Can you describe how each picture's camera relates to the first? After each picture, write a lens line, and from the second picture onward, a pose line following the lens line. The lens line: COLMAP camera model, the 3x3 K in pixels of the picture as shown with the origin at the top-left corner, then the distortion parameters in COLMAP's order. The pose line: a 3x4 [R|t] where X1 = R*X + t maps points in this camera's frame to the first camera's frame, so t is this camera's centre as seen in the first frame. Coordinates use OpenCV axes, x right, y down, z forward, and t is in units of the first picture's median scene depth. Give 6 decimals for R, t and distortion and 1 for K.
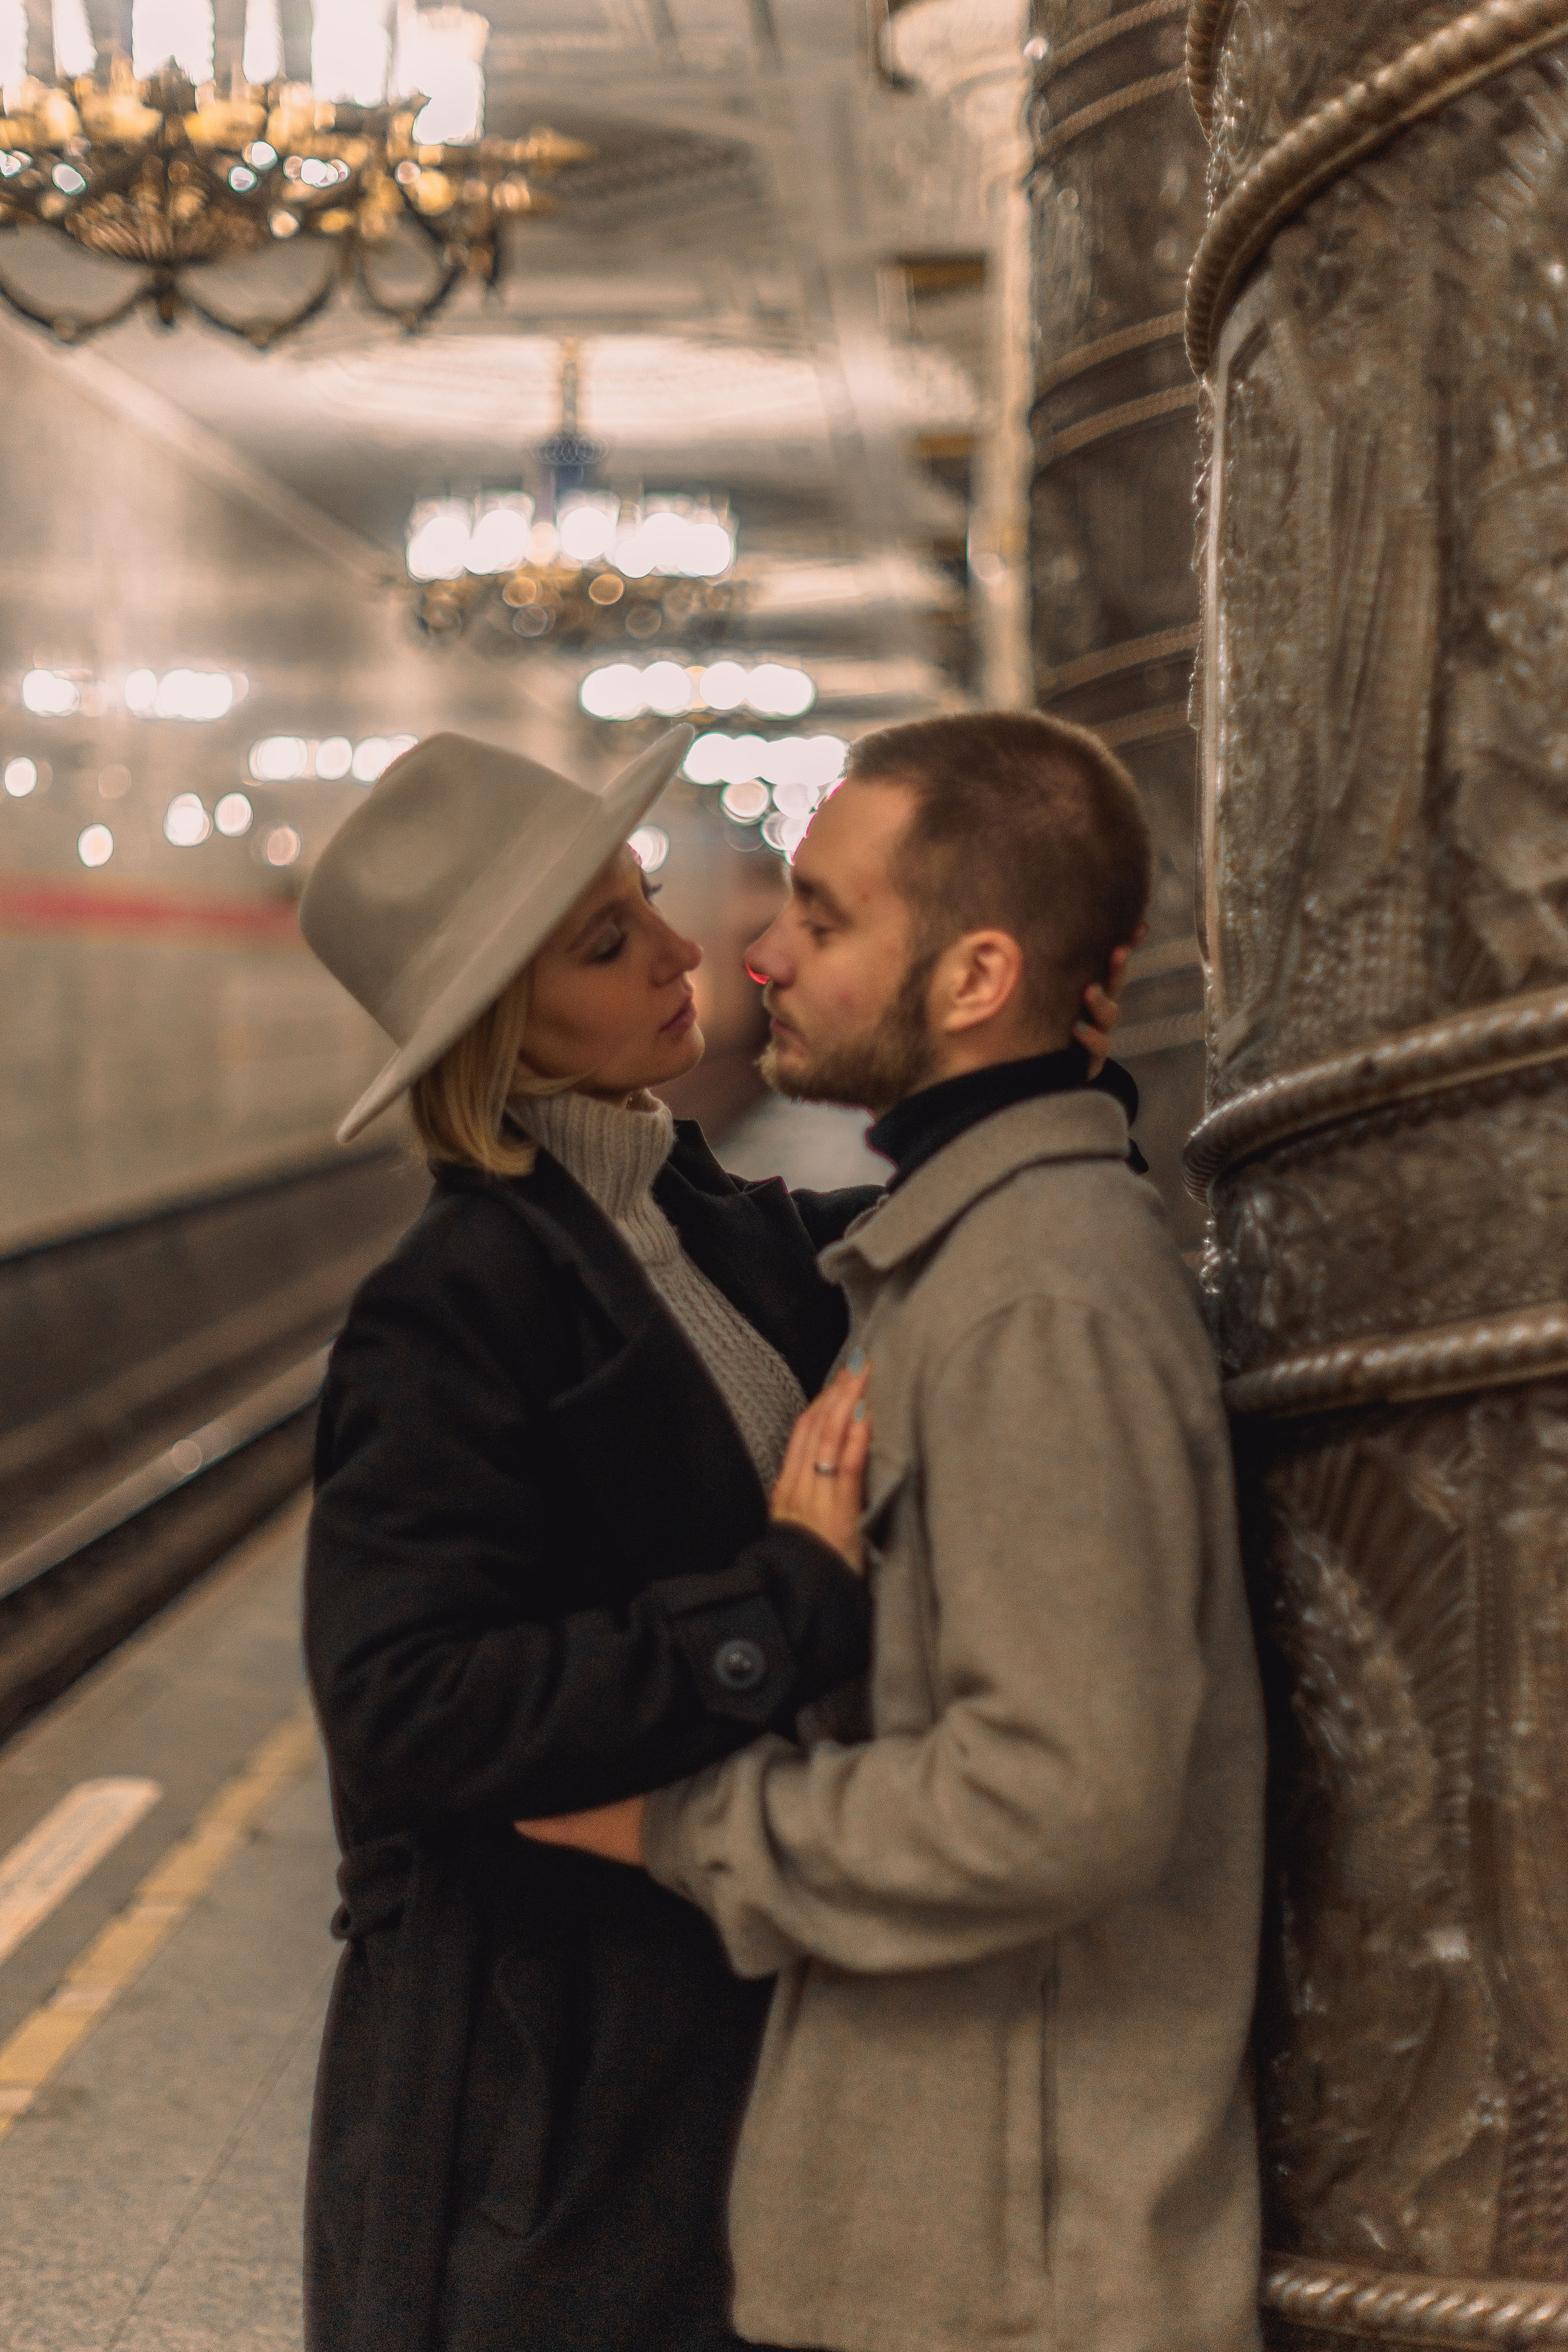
lens RADIAL K [[3682.8, 0, 791.0], [0, 3682.8, 1196.2], [0, 0, 1]] dist [-0.029975, 0.109727]
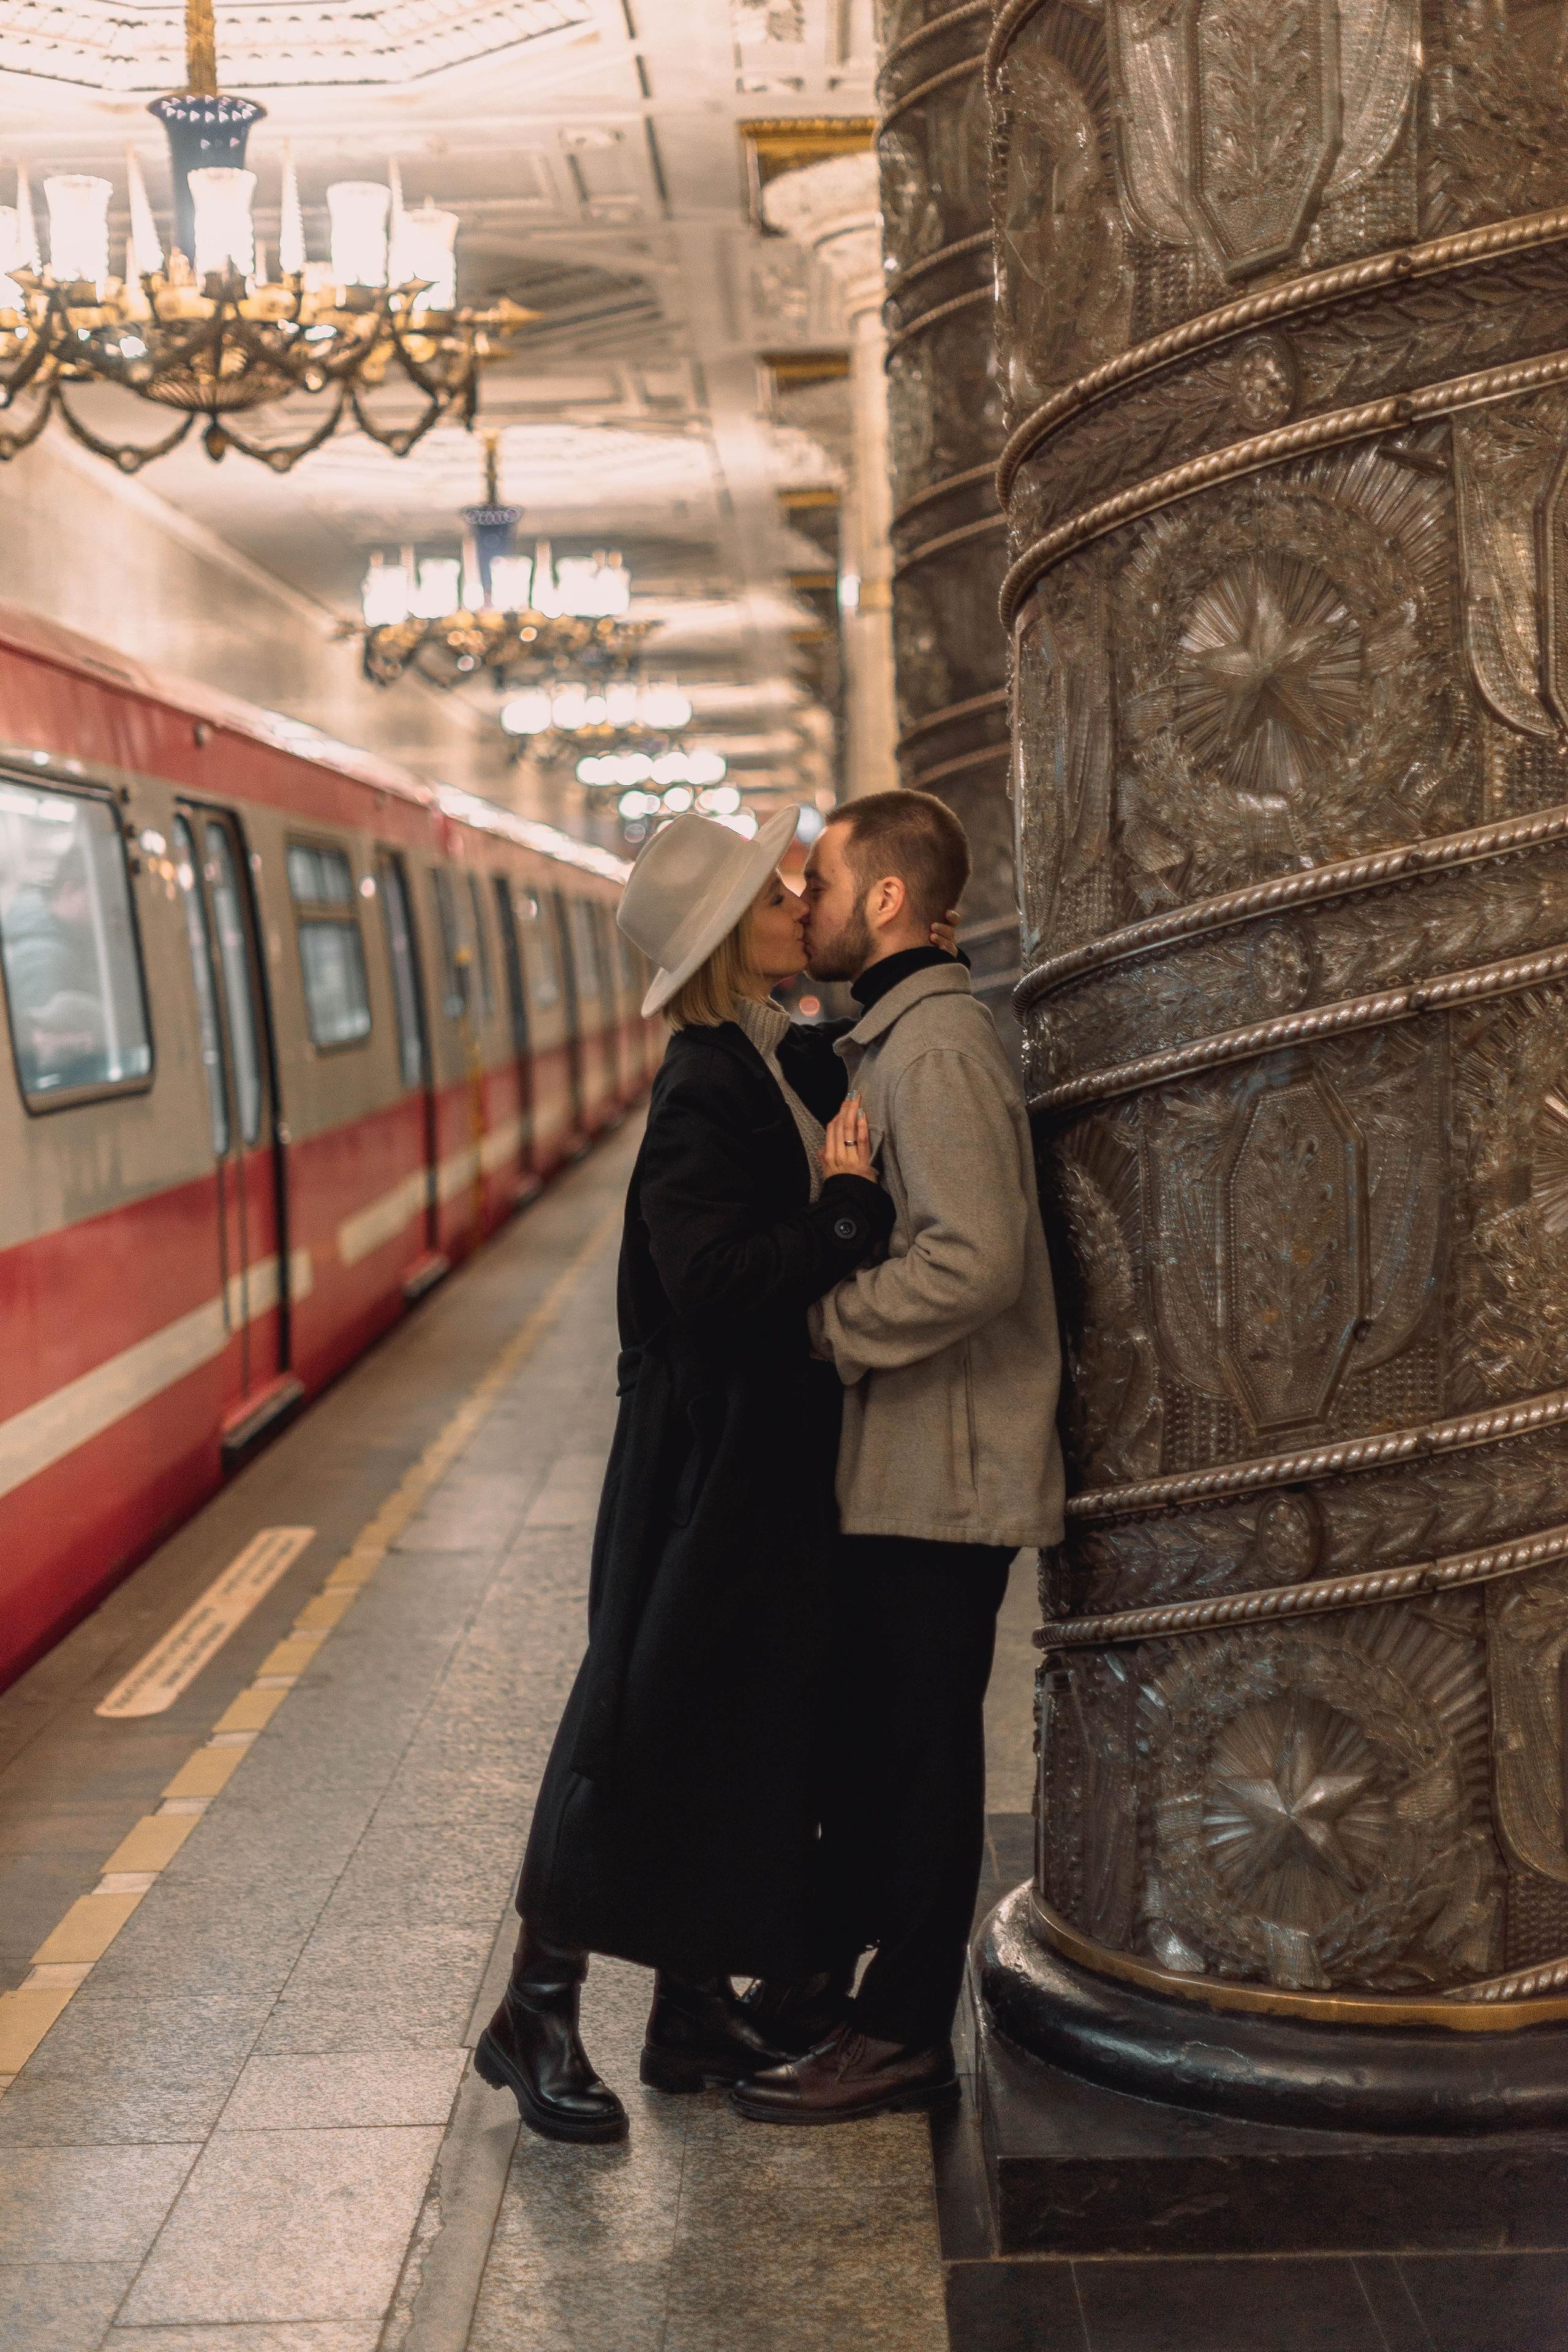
lens RADIAL K [[3348.0, 0, 784.0], [0, 3348.0, 1176.0], [0, 0, 1]] dist [-0.012927, 0.099200]
pose [[0.998931, -0.033429, 0.031917, -0.097160], [0.033266, 0.999431, 0.005641, 0.081031], [-0.032087, -0.004573, 0.999475, -1.005221]]
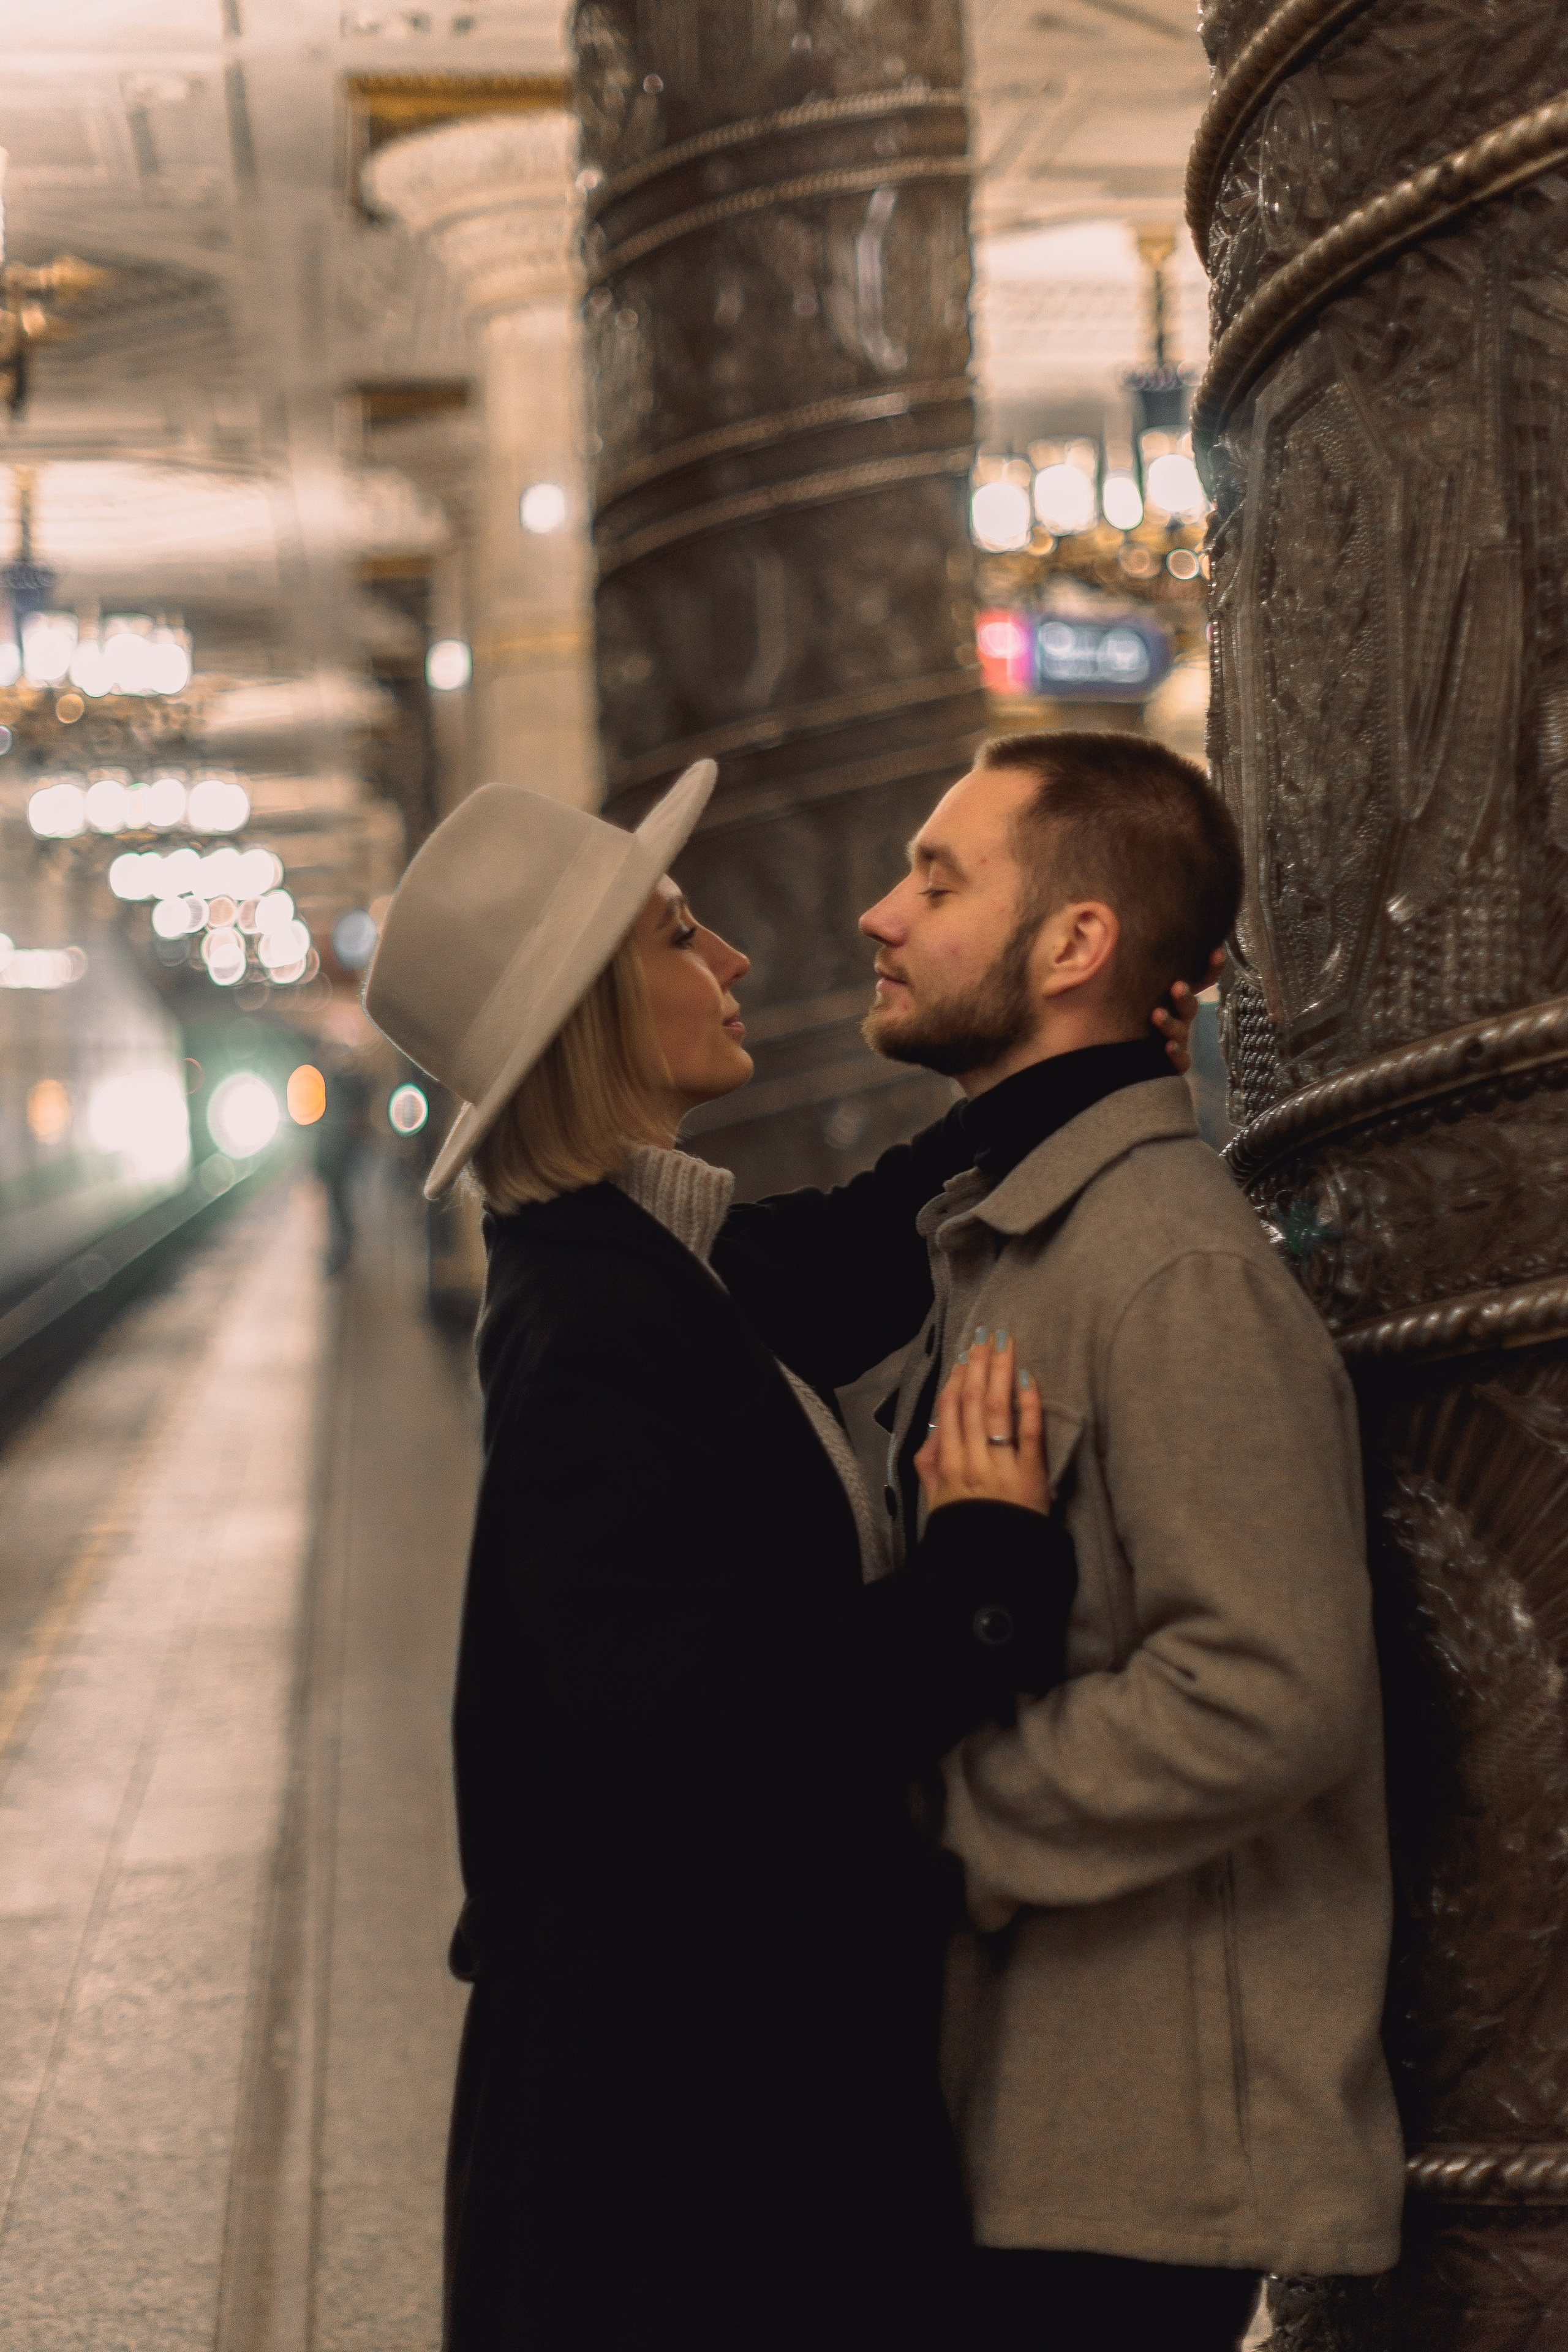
lens RADIAL K [[3532.4, 0, 784.0], [0, 3532.4, 1176.0], [0, 0, 1]] dist [0.019466, -0.095490]
pose [[0.986234, -0.036102, 0.161369, -0.208672], [0.041250, 0.998738, -0.028664, 0.024157], [-0.160130, 0.034926, 0.986478, -0.015151]]
